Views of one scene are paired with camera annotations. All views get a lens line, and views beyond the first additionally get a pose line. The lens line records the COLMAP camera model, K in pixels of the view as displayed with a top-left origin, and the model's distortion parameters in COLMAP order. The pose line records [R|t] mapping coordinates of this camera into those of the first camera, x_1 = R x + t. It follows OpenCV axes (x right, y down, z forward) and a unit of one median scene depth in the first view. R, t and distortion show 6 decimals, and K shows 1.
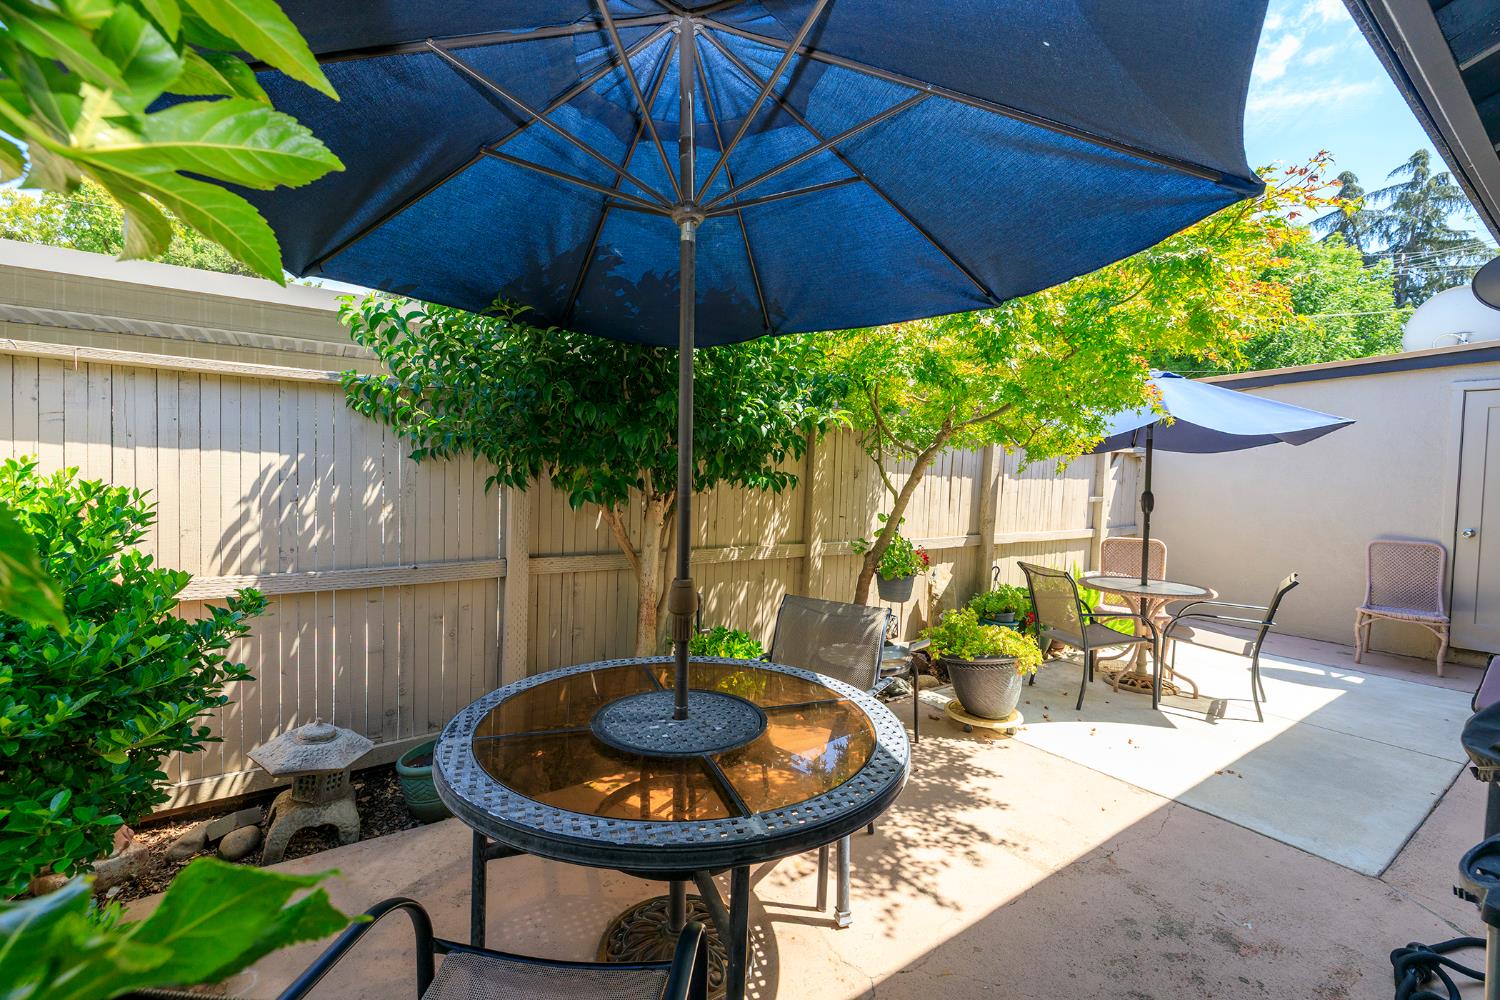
lens RADIAL K [[630.5, 0, 729.7], [0, 630.5, 492.3], [0, 0, 1]] dist [-0.002077, -0.000673]
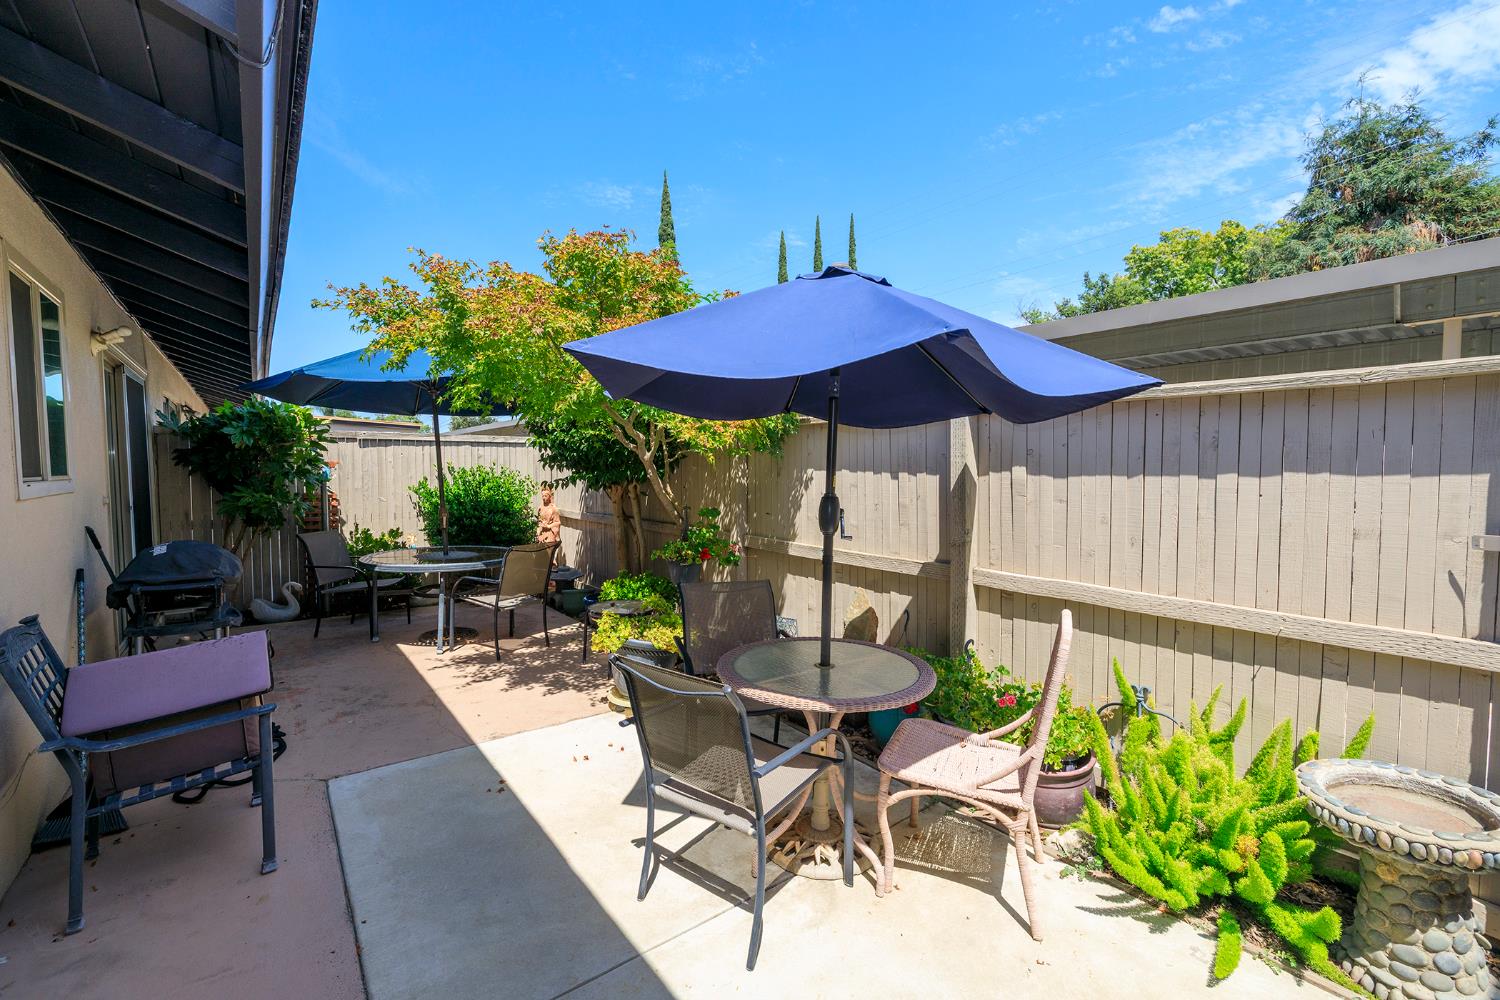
lens RADIAL K [[630.5, 0, 745.5], [0, 630.5, 499.8], [0, 0, 1]] dist [-0.002077, -0.000673]
pose [[0.064604, 0.028637, -0.997500, 1.270843], [-0.029245, 0.999213, 0.026792, -0.009866], [0.997482, 0.027441, 0.065391, 0.946475]]
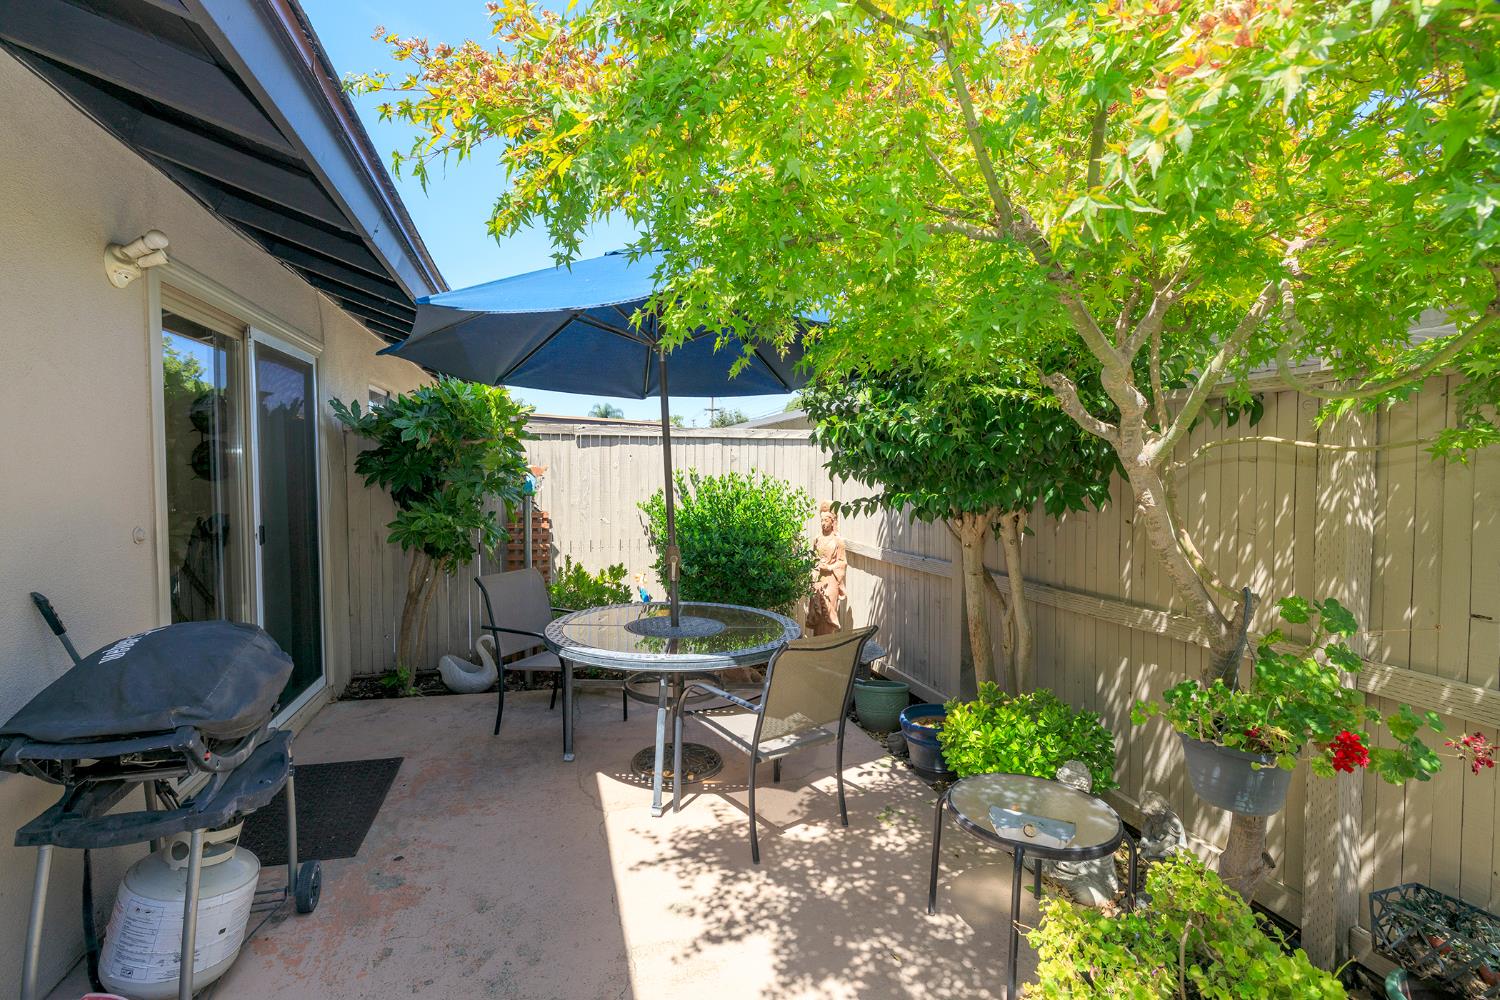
lens RADIAL K [[702.0, 0, 745.3], [0, 702.0, 498.0], [0, 0, 1]] dist [-0.004015, -0.000342]
pose [[-0.315125, 0.012024, -0.948974, 0.728262], [-0.038925, 0.998915, 0.025582, -0.023819], [0.948252, 0.045000, -0.314314, 0.763520]]
